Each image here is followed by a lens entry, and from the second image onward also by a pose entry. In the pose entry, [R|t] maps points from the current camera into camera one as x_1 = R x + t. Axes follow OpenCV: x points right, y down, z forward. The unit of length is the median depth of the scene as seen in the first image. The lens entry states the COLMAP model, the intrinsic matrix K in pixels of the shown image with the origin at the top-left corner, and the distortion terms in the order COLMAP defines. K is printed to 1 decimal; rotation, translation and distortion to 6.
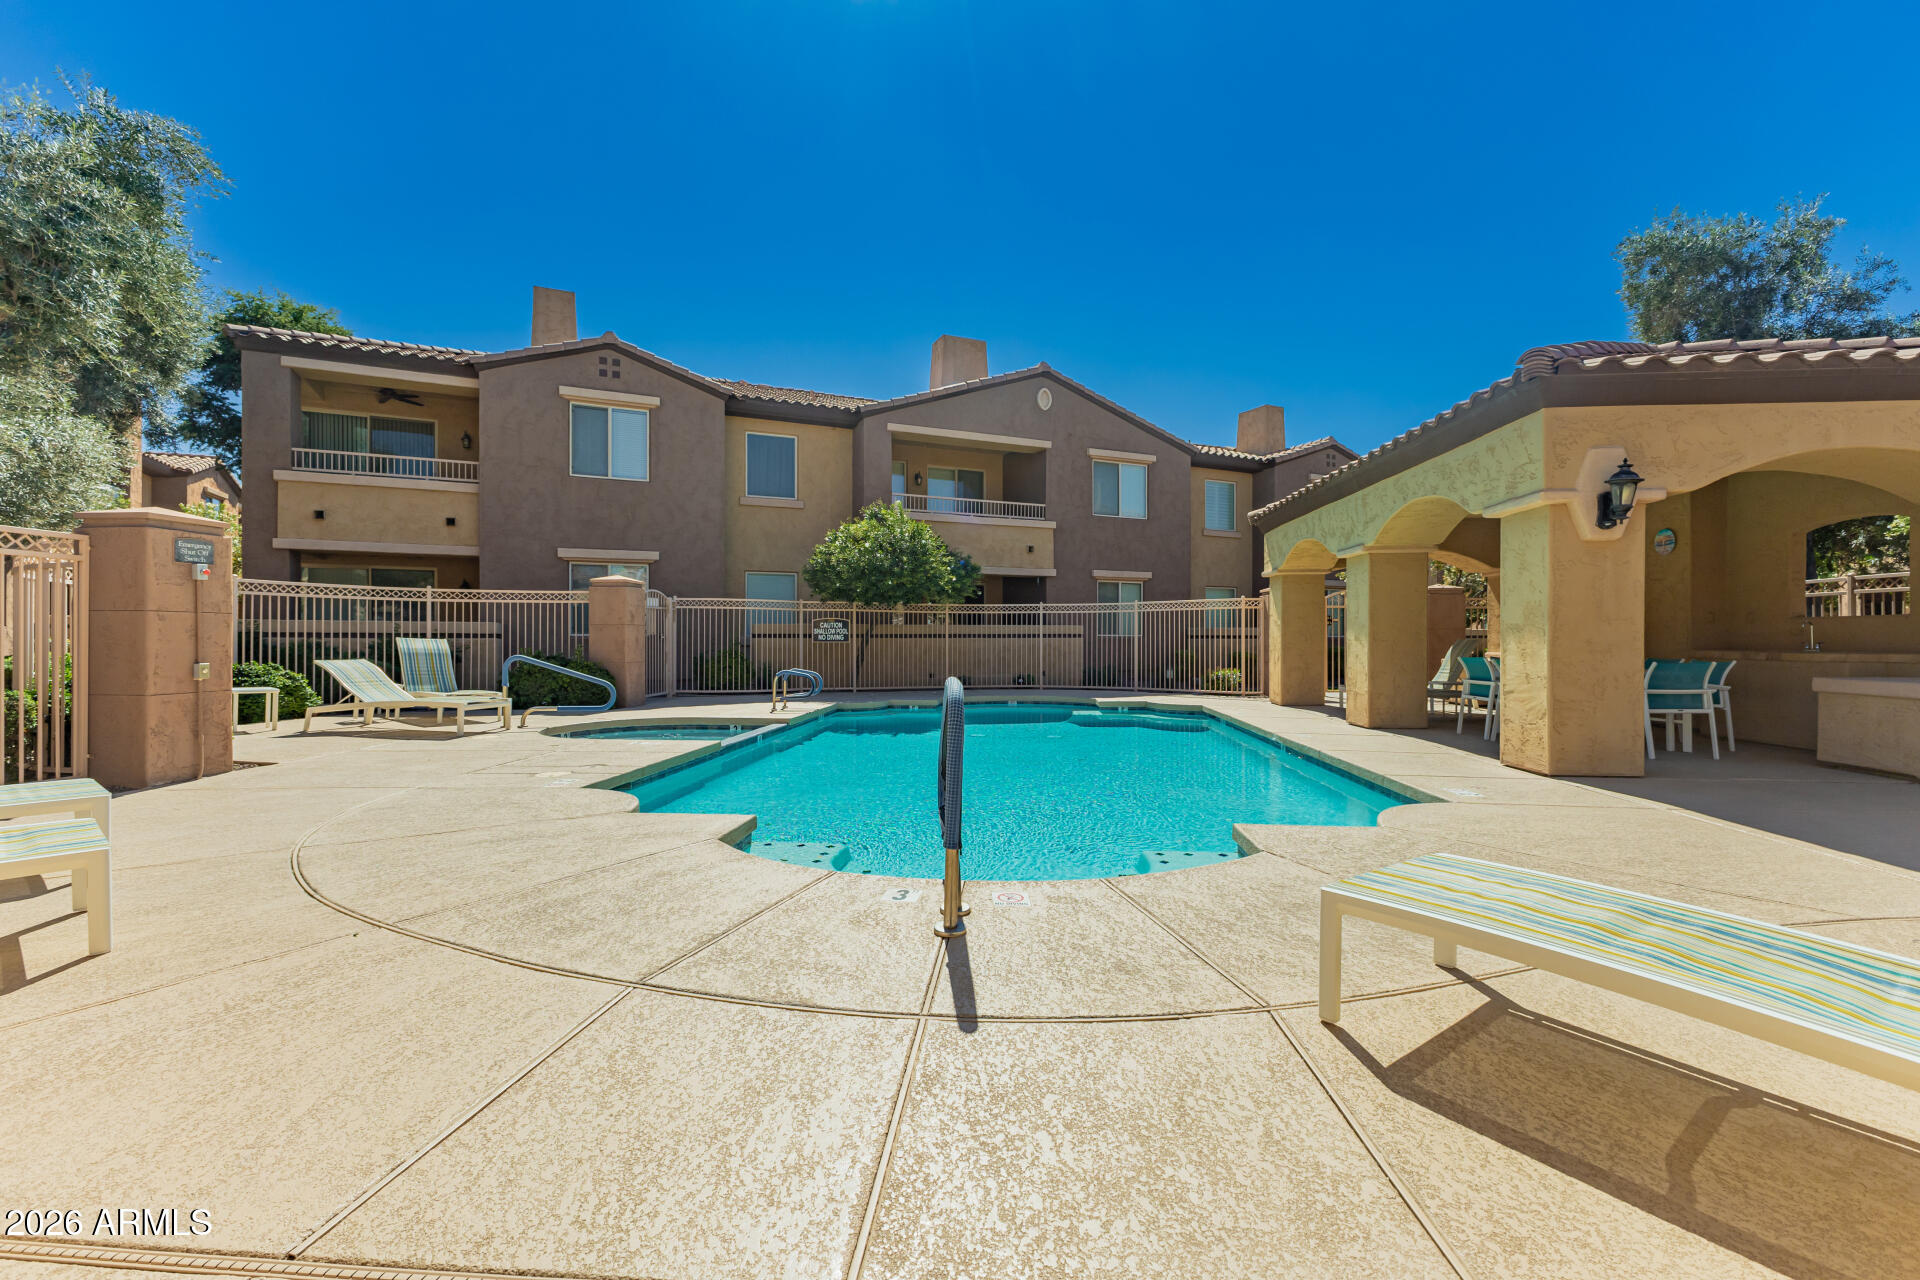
lens RADIAL K [[840.6, 0, 952.4], [0, 840.6, 625.4], [0, 0, 1]] dist [0.001117, -0.000177]
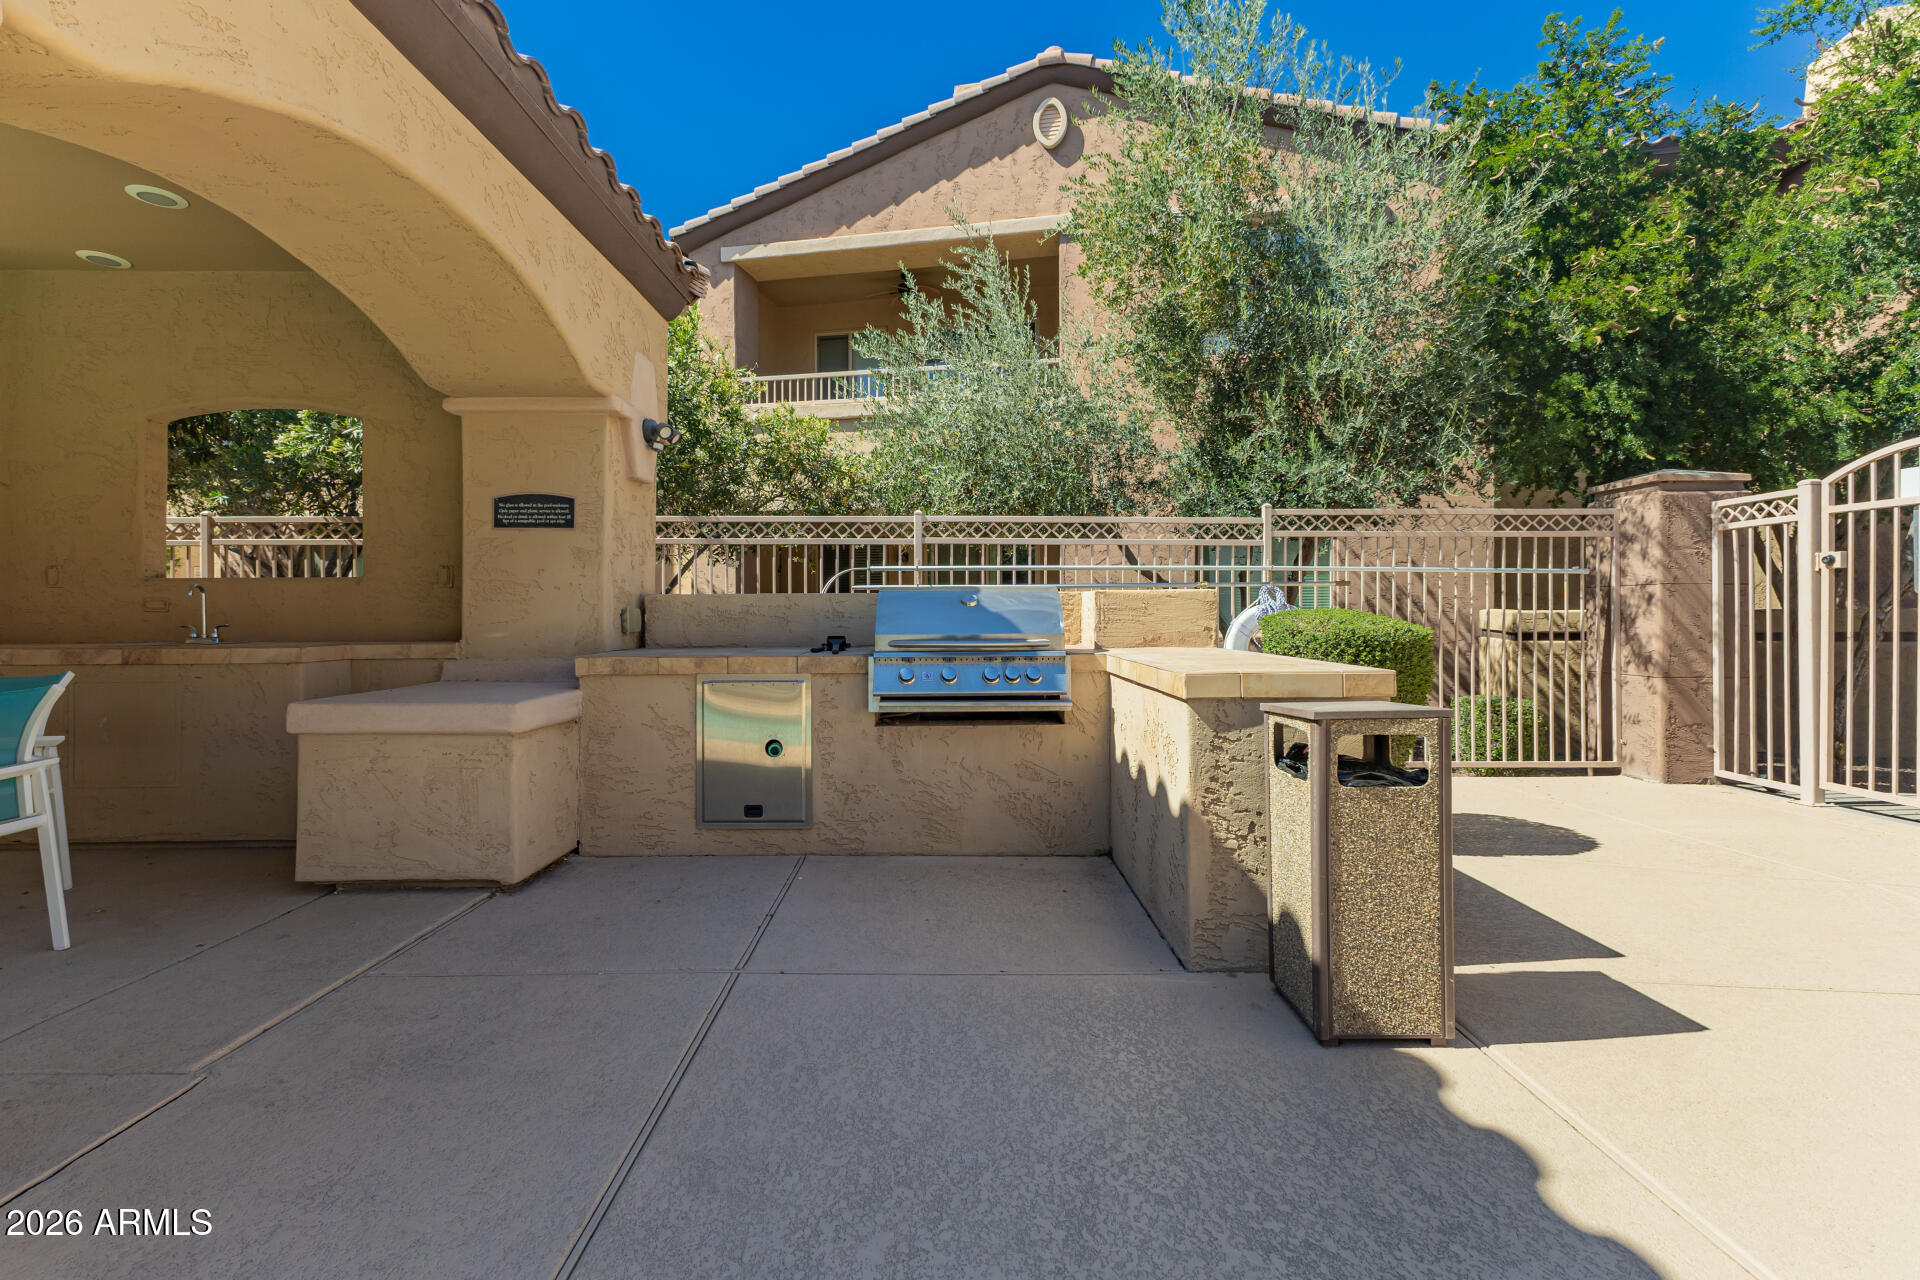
lens RADIAL K [[846.7, 0, 964.5], [0, 846.7, 609.7], [0, 0, 1]] dist [0.011044, -0.000588]
pose [[-0.099181, -0.001046, 0.995069, 0.418405], [-0.011807, 0.999930, -0.000126, 0.004505], [-0.994999, -0.011761, -0.099187, 0.544748]]
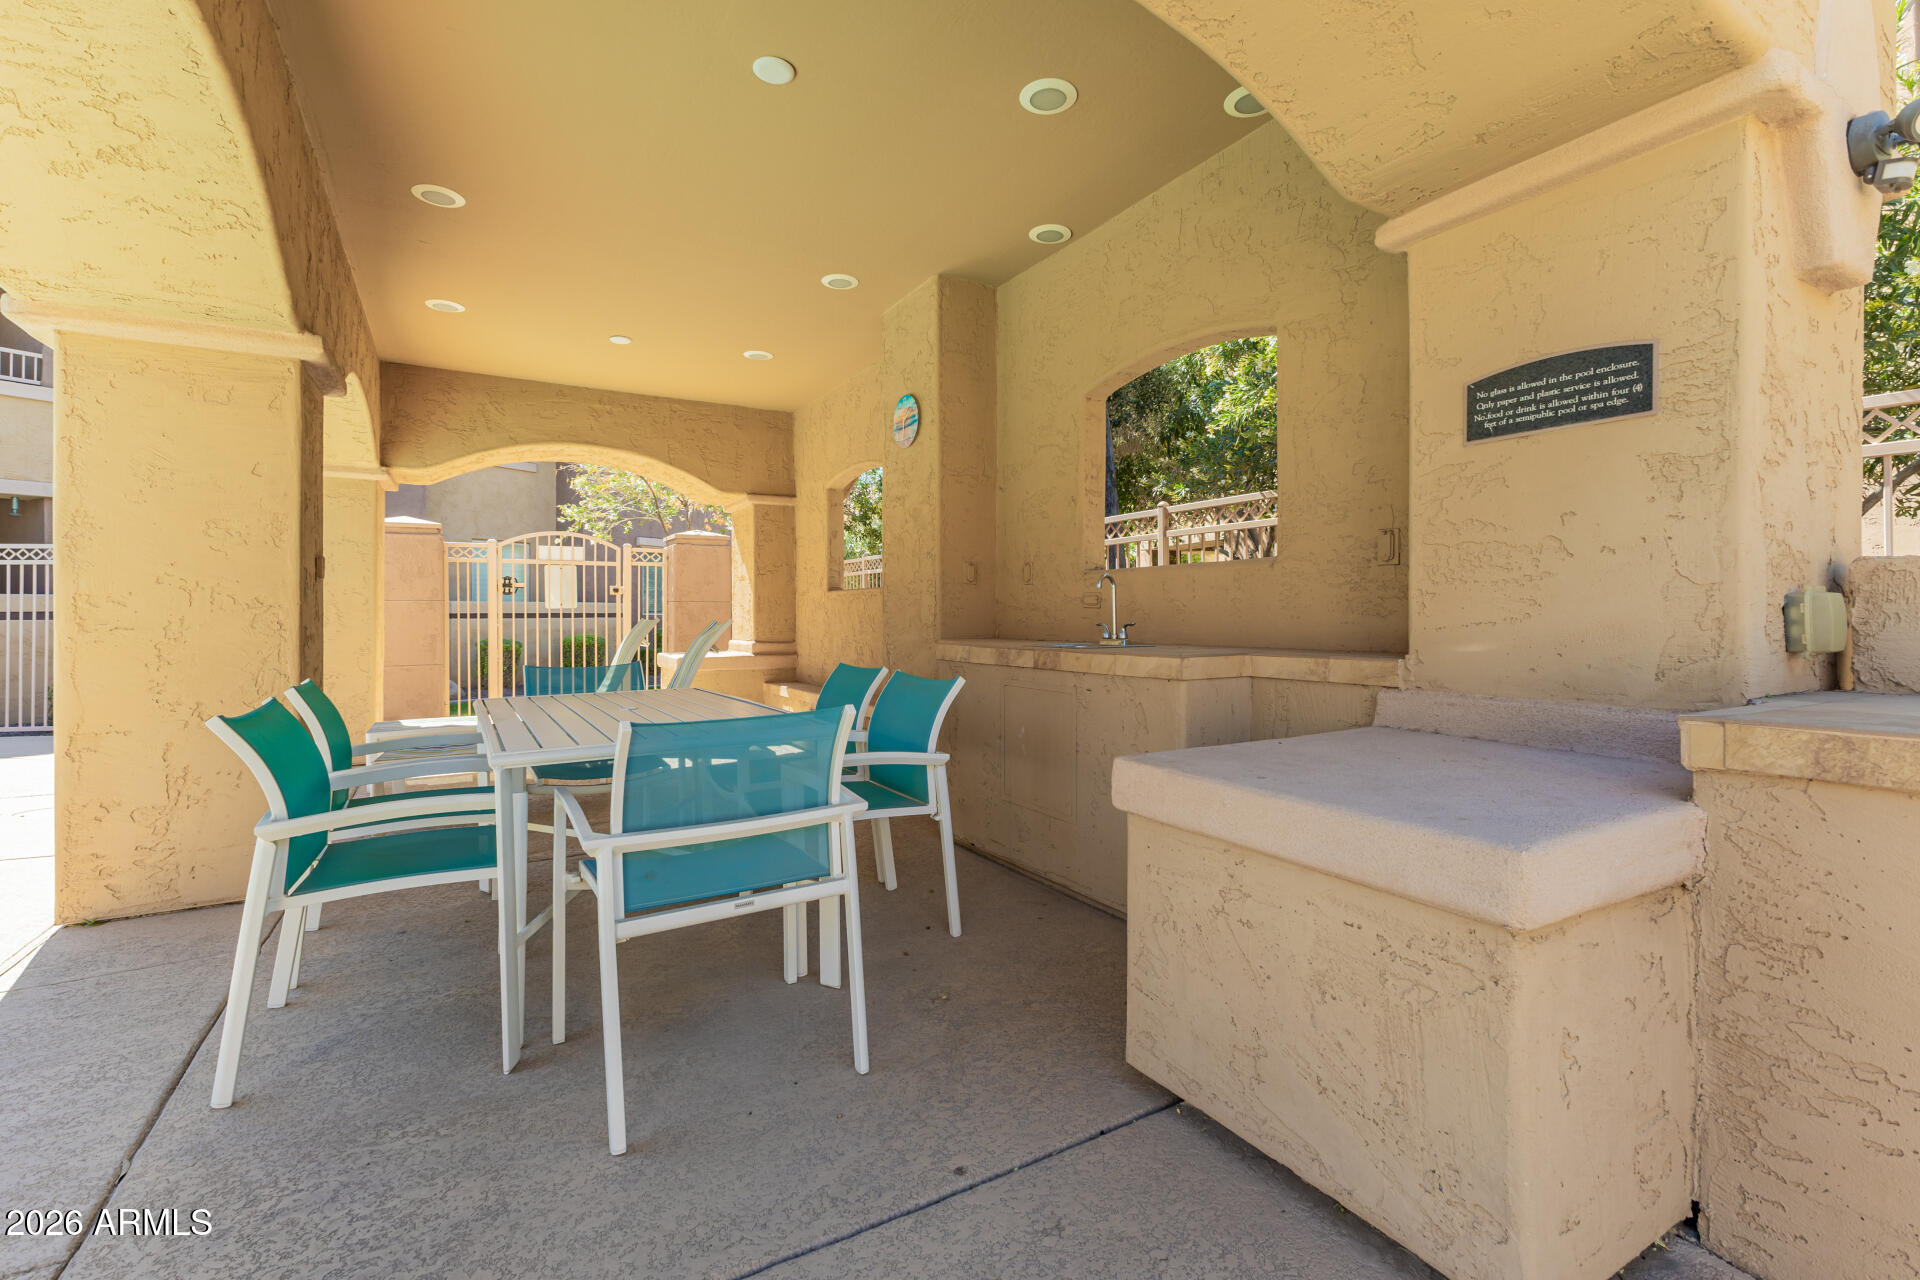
lens RADIAL K [[846.7, 0, 964.5], [0, 846.7, 609.7], [0, 0, 1]] dist [0.011044, -0.000588]
pose [[0.814135, -0.002904, 0.580668, 0.661368], [-0.001954, 0.999968, 0.007741, 0.009005], [-0.580672, -0.007437, 0.814103, 0.645970]]
